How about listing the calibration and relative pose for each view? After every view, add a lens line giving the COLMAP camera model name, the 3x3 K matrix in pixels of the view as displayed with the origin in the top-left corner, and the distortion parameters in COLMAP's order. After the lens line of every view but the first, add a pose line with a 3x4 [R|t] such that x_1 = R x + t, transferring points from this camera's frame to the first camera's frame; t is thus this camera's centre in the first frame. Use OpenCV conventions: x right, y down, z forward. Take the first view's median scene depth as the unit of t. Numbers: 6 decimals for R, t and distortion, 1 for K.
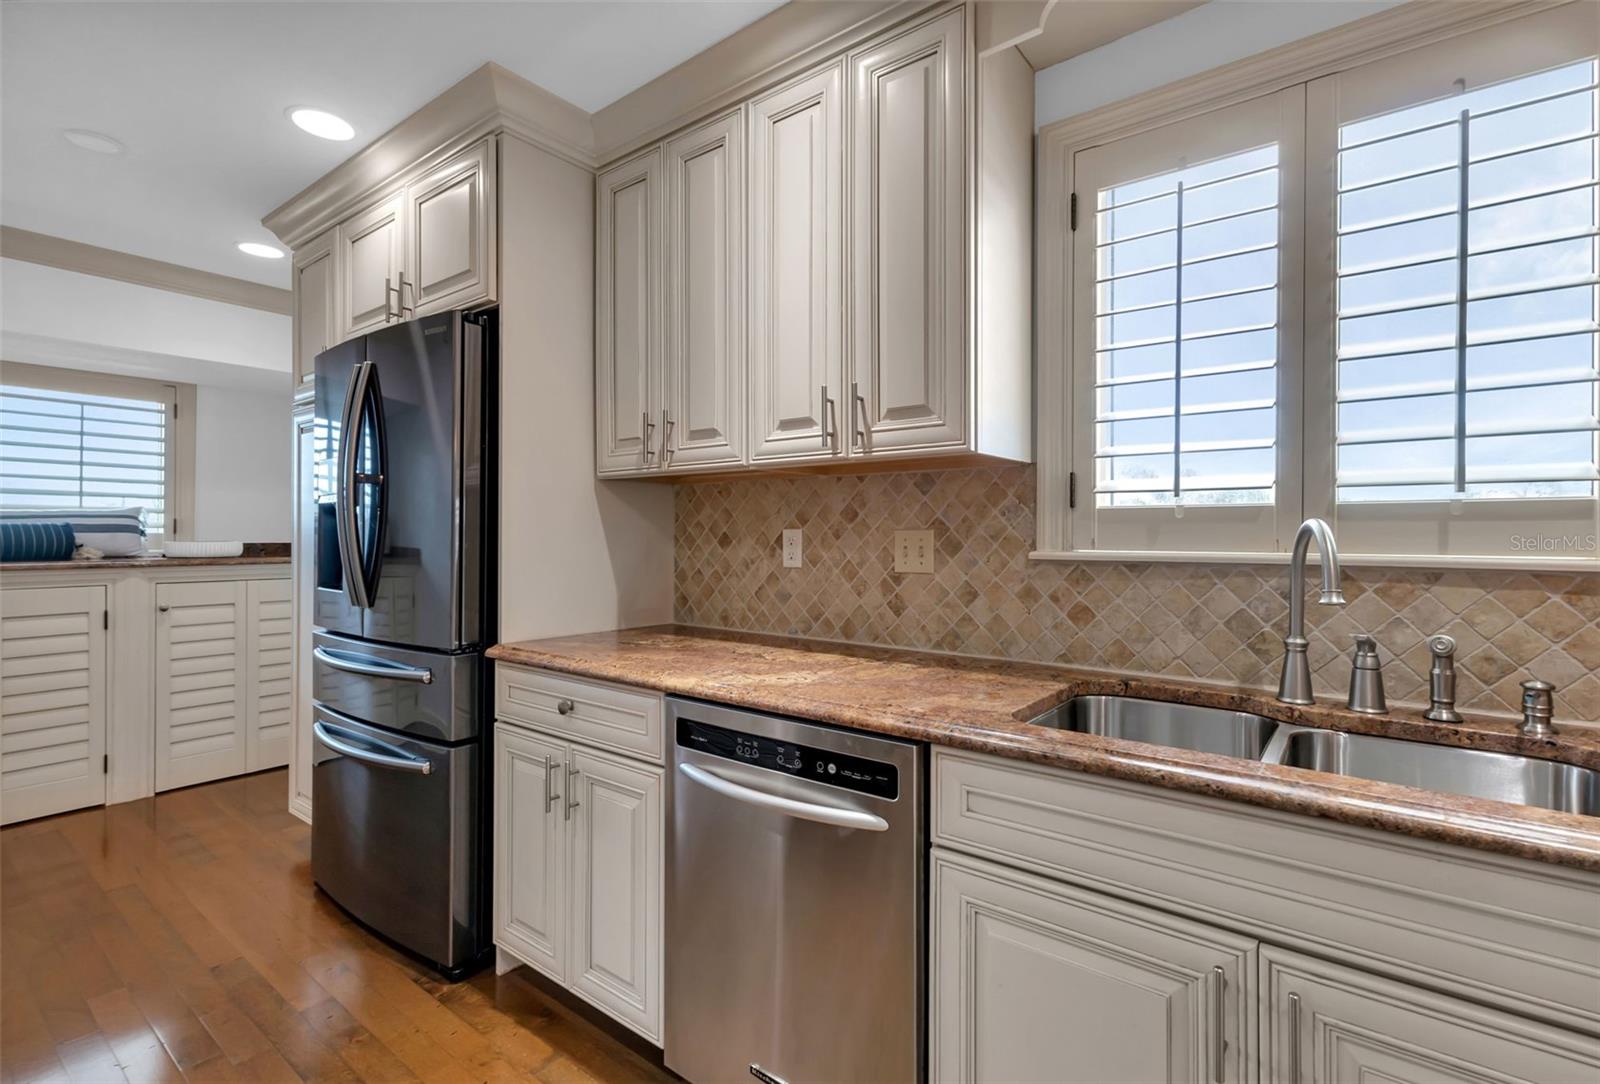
lens RADIAL K [[749.8, 0, 800.0], [0, 749.8, 542.0], [0, 0, 1]] dist [0.007080, 0.000195]
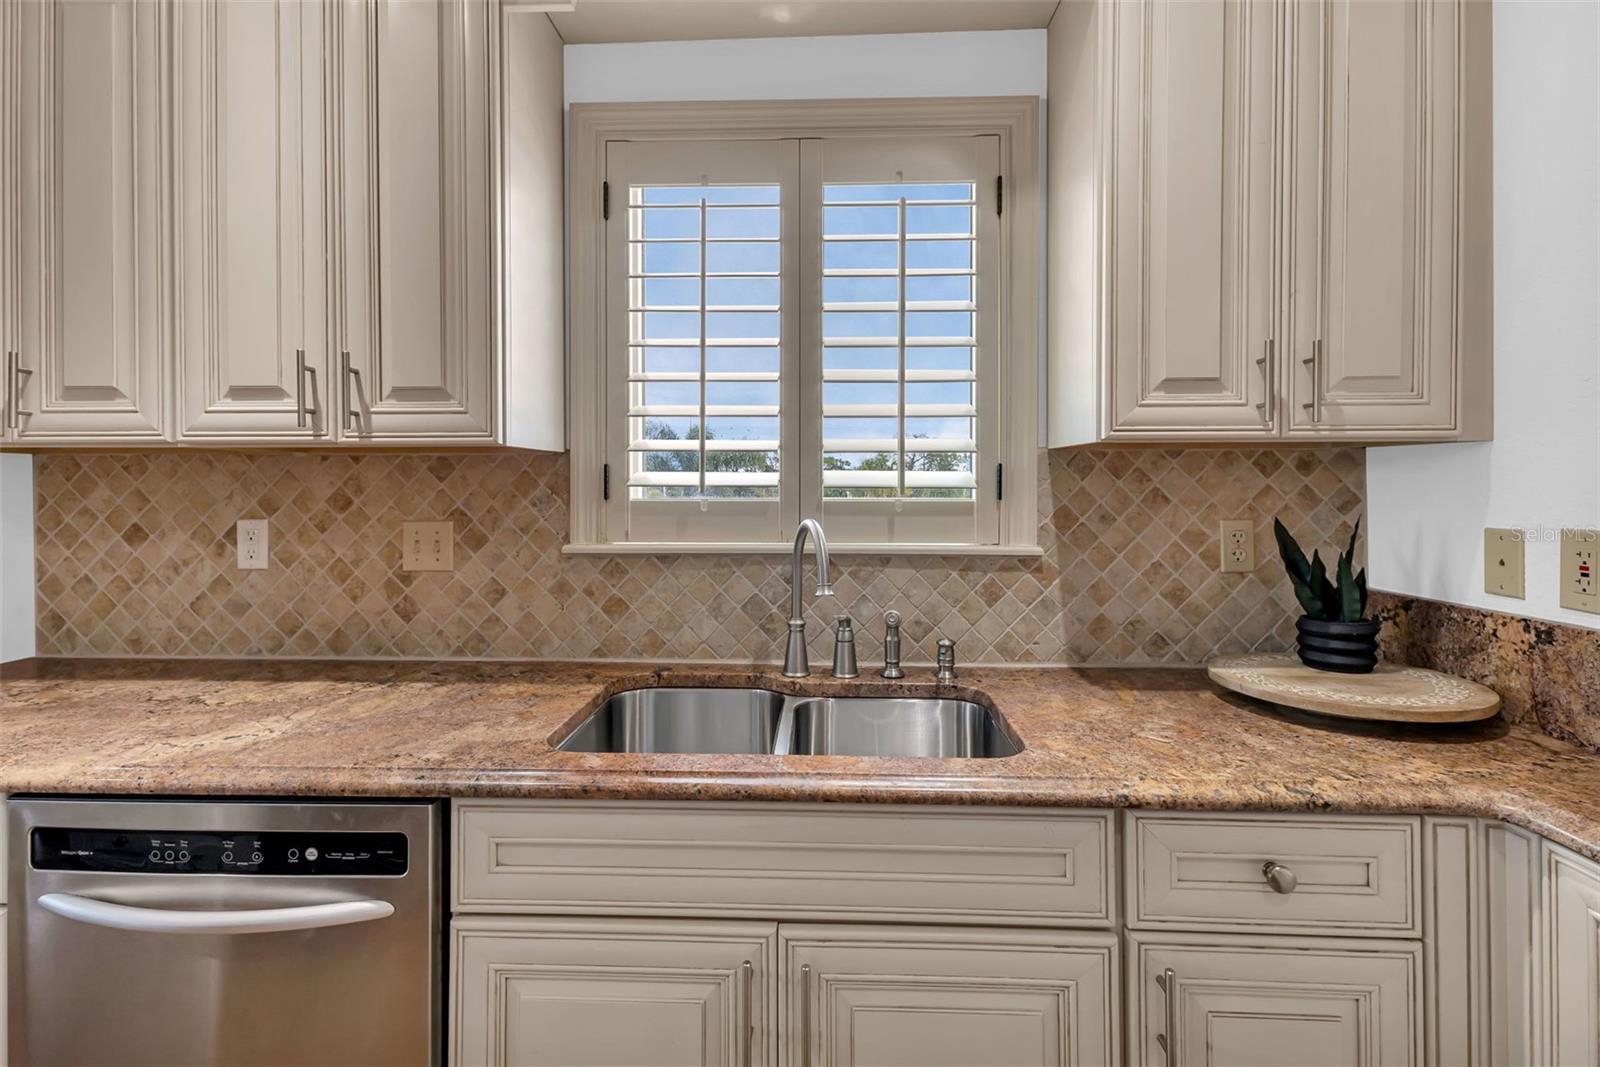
lens RADIAL K [[739.2, 0, 804.2], [0, 739.2, 486.2], [0, 0, 1]] dist [0.010116, -0.001252]
pose [[0.812819, -0.003306, 0.582506, 0.007057], [0.004453, 0.999990, -0.000539, -0.057881], [-0.582499, 0.003032, 0.812826, 0.053604]]
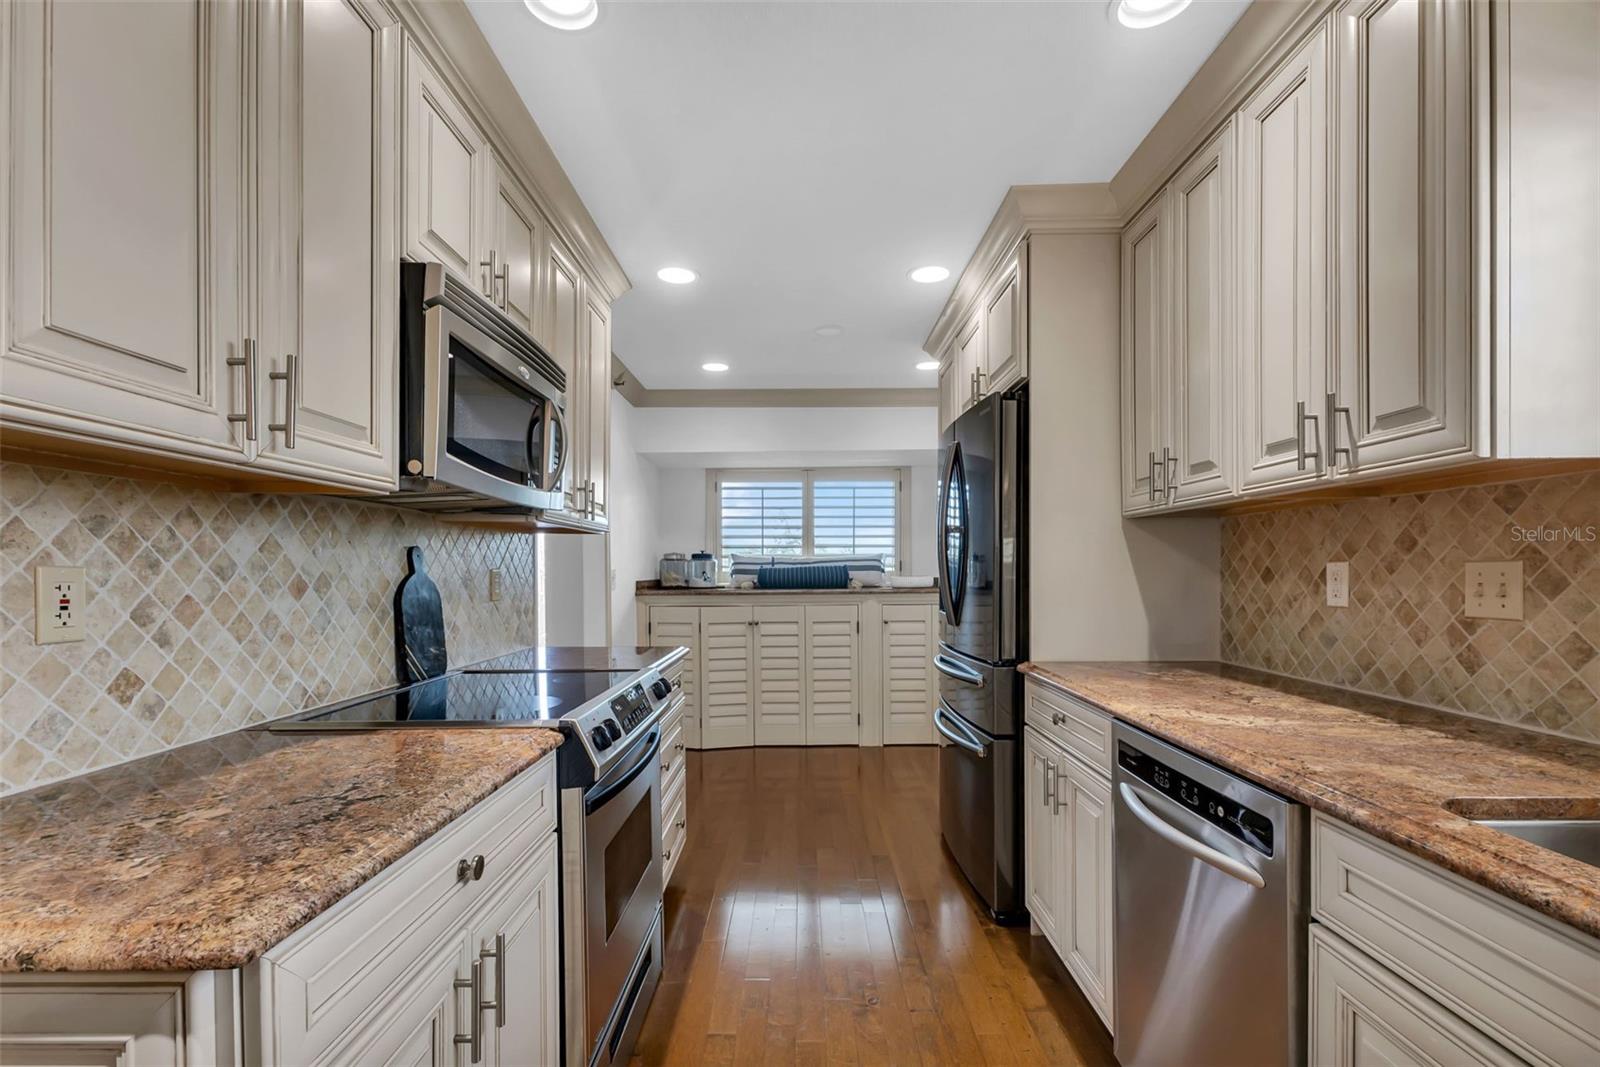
lens RADIAL K [[728.8, 0, 789.9], [0, 728.8, 589.6], [0, 0, 1]] dist [0.010466, -0.000139]
pose [[0.592280, 0.013845, -0.805614, 0.351090], [0.001672, 0.999829, 0.018412, -0.002534], [0.805731, -0.012252, 0.592155, -0.004506]]
